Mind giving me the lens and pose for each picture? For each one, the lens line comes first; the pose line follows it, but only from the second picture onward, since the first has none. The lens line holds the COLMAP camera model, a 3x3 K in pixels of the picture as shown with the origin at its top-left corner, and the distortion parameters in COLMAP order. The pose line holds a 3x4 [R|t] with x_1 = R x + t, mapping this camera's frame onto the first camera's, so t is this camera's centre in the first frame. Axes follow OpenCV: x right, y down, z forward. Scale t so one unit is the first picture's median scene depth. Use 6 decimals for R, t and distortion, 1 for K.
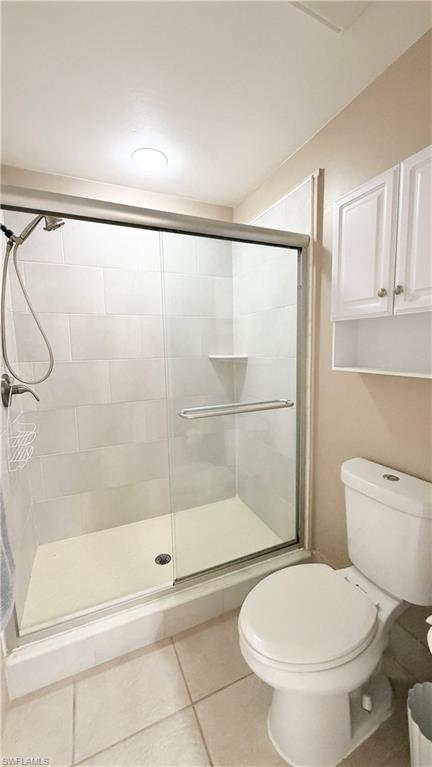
lens RADIAL K [[305.1, 0, 215.5], [0, 305.1, 382.5], [0, 0, 1]] dist [0.000076, -0.000099]
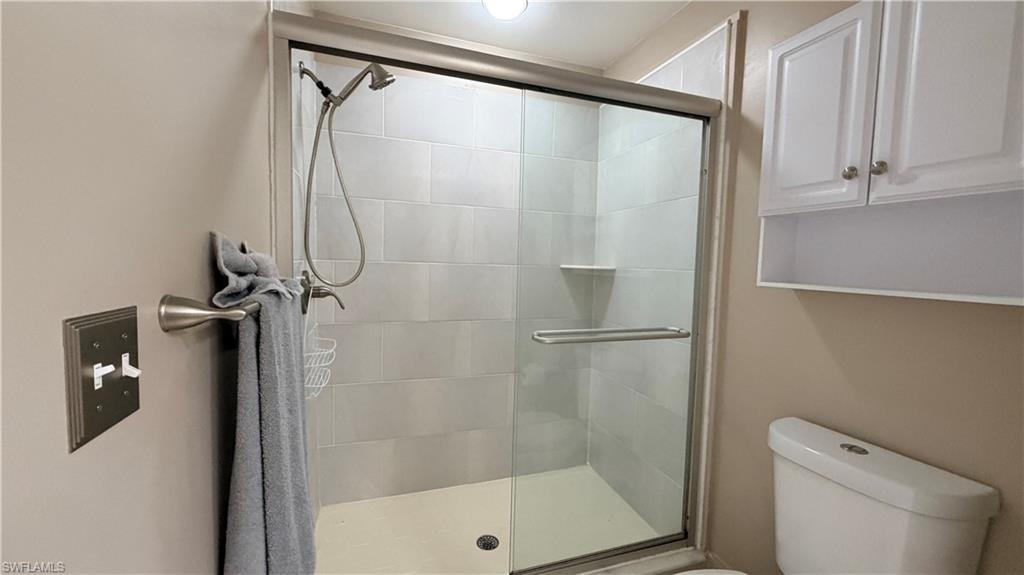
lens RADIAL K [[407.3, 0, 509.2], [0, 407.3, 288.0], [0, 0, 1]] dist [0.000076, -0.000099]
pose [[0.994913, 0.052229, -0.086136, -0.085040], [-0.056825, 0.997040, -0.051789, 0.037631], [0.083176, 0.056420, 0.994936, 0.025403]]
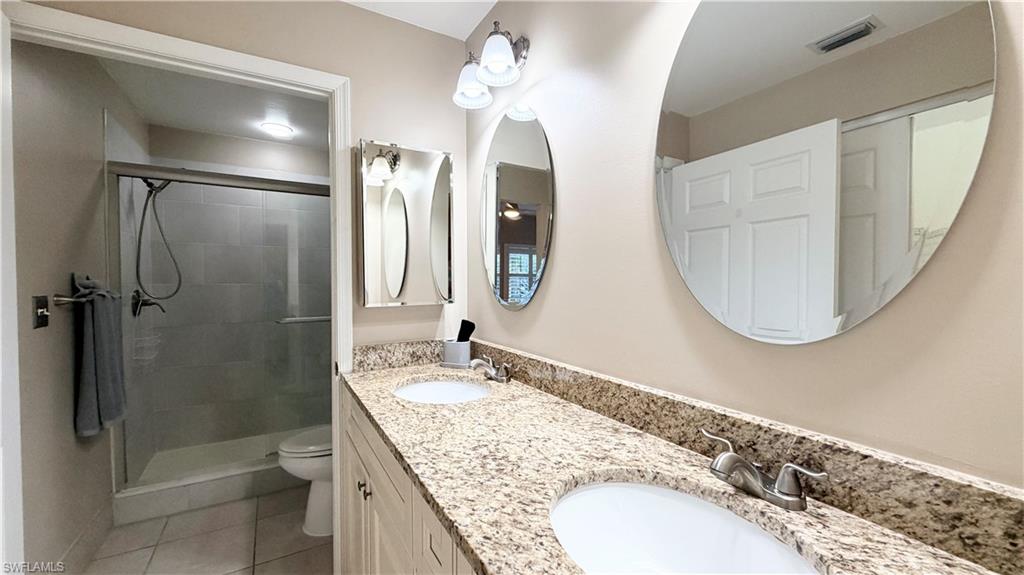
lens RADIAL K [[407.3, 0, 518.8], [0, 407.3, 290.8], [0, 0, 1]] dist [0.000076, -0.000099]
pose [[0.991513, 0.020240, 0.128422, 0.637966], [-0.007120, 0.994778, -0.101813, 0.130416], [-0.129812, 0.100034, 0.986480, -0.835852]]
